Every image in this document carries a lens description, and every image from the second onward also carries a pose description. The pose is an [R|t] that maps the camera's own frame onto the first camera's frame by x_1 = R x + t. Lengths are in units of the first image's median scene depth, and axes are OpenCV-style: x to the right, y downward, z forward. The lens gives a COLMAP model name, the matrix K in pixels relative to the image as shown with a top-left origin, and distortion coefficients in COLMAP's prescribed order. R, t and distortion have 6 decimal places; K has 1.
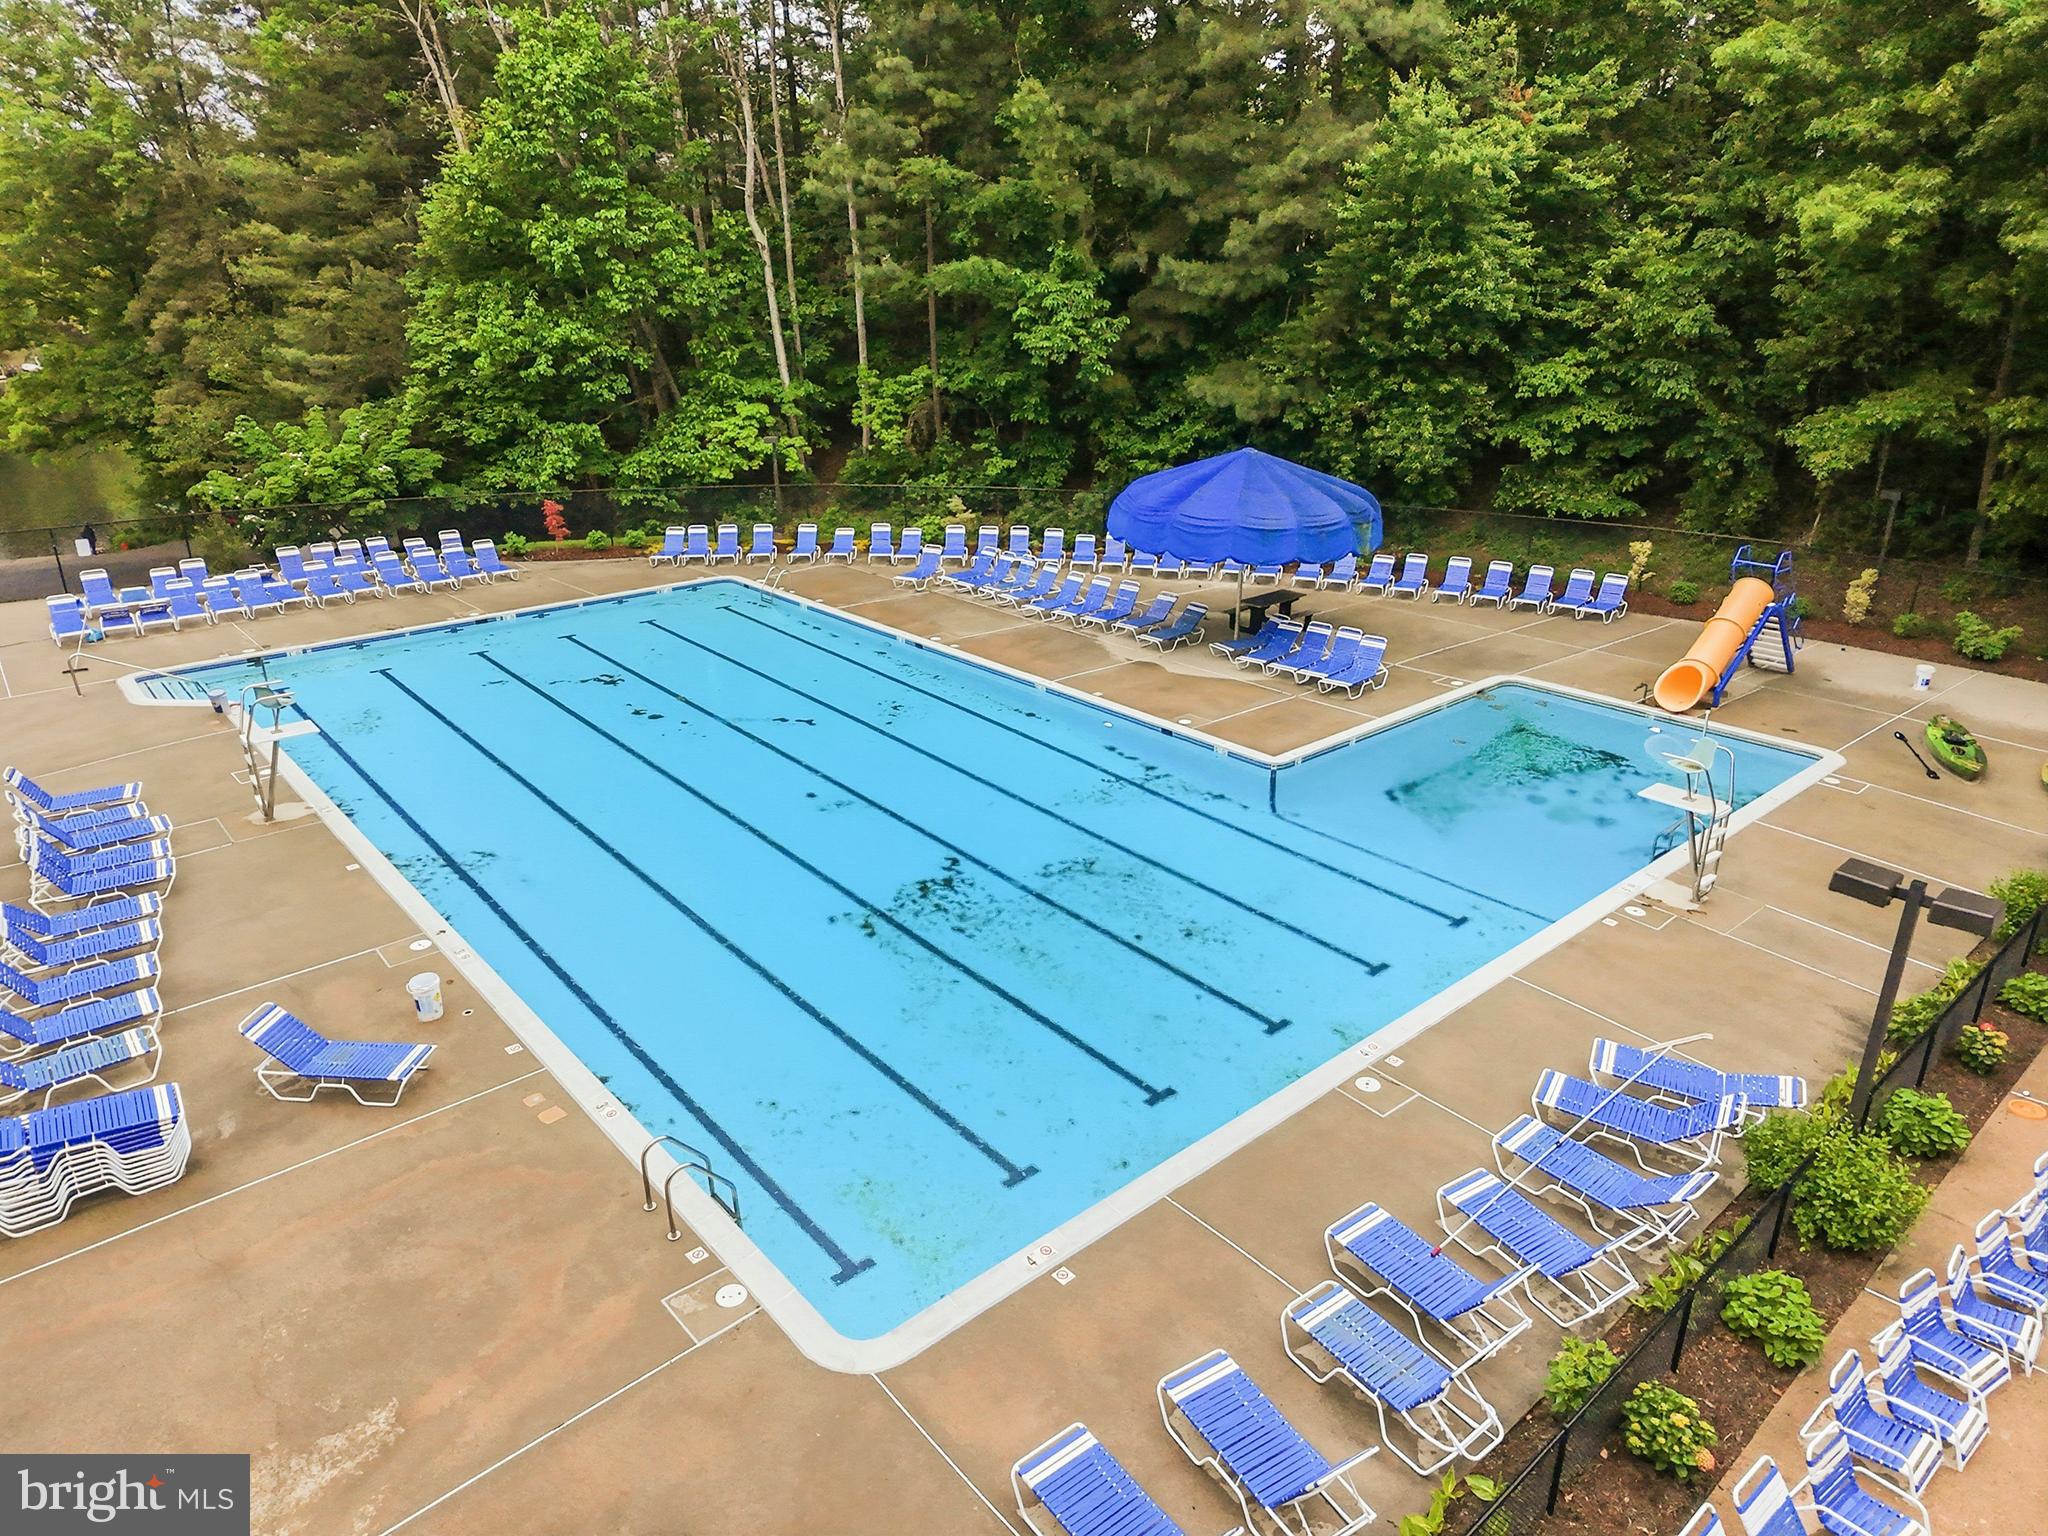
lens RADIAL K [[1299.4, 0, 1025.5], [0, 1299.4, 757.5], [0, 0, 1]] dist [-0.005651, 0.002616]
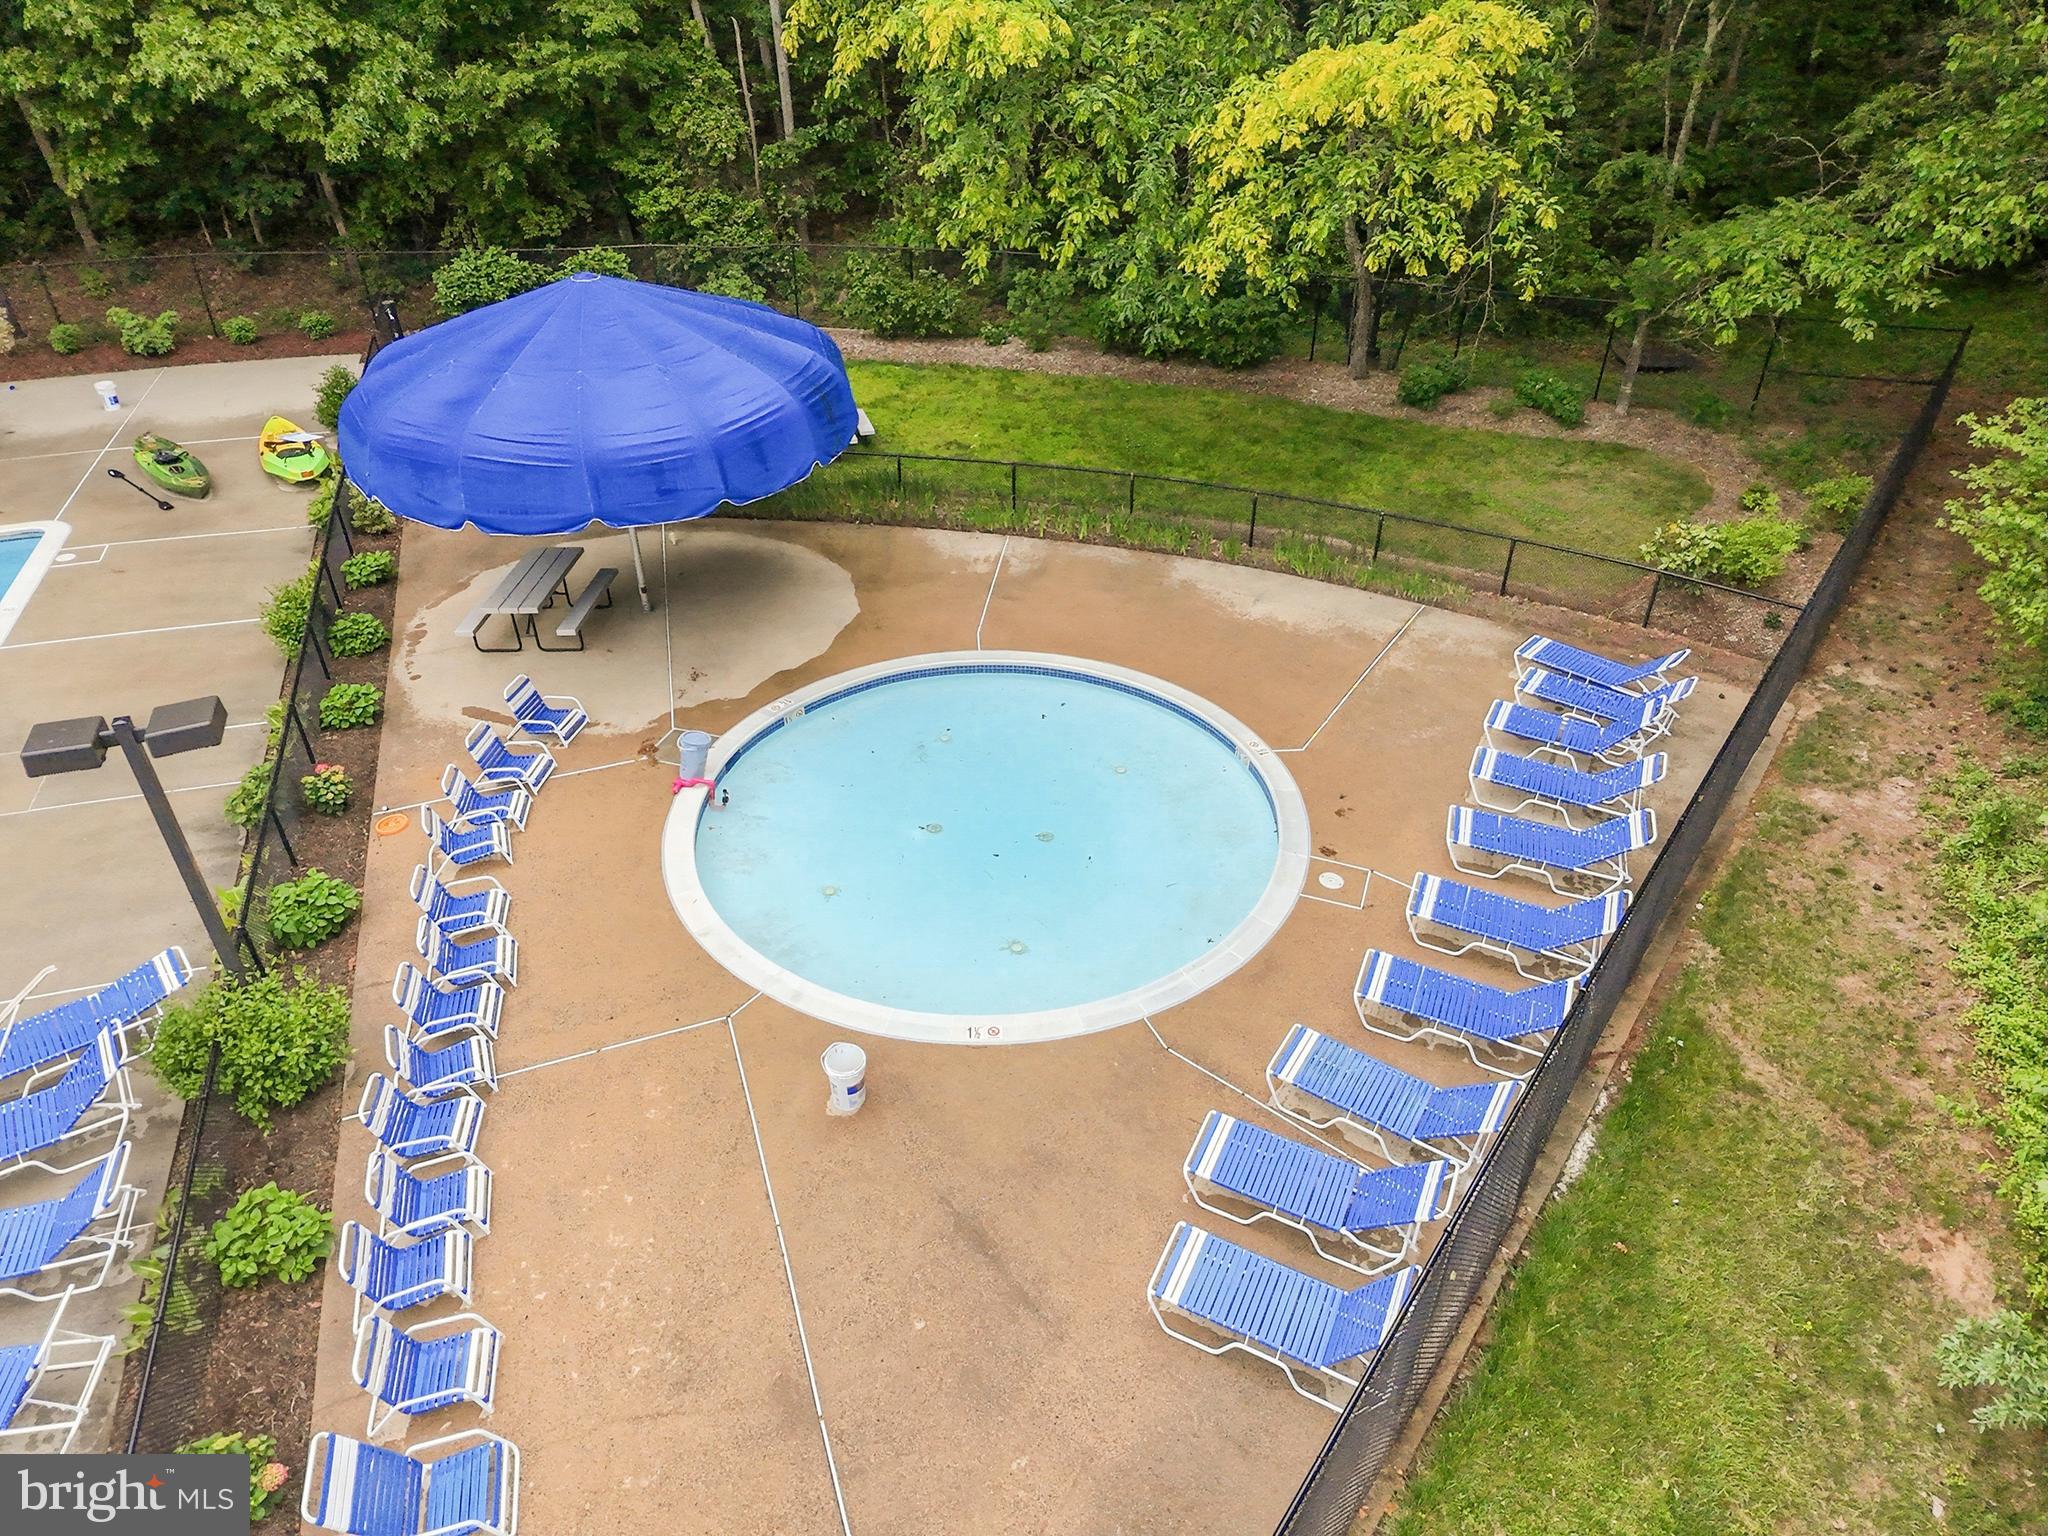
lens RADIAL K [[1299.4, 0, 1020.8], [0, 1299.4, 769.4], [0, 0, 1]] dist [-0.005651, 0.002616]
pose [[0.365544, -0.524940, 0.768645, 0.231583], [0.327006, 0.845582, 0.421969, -0.036331], [-0.871461, 0.097103, 0.480756, 0.097113]]
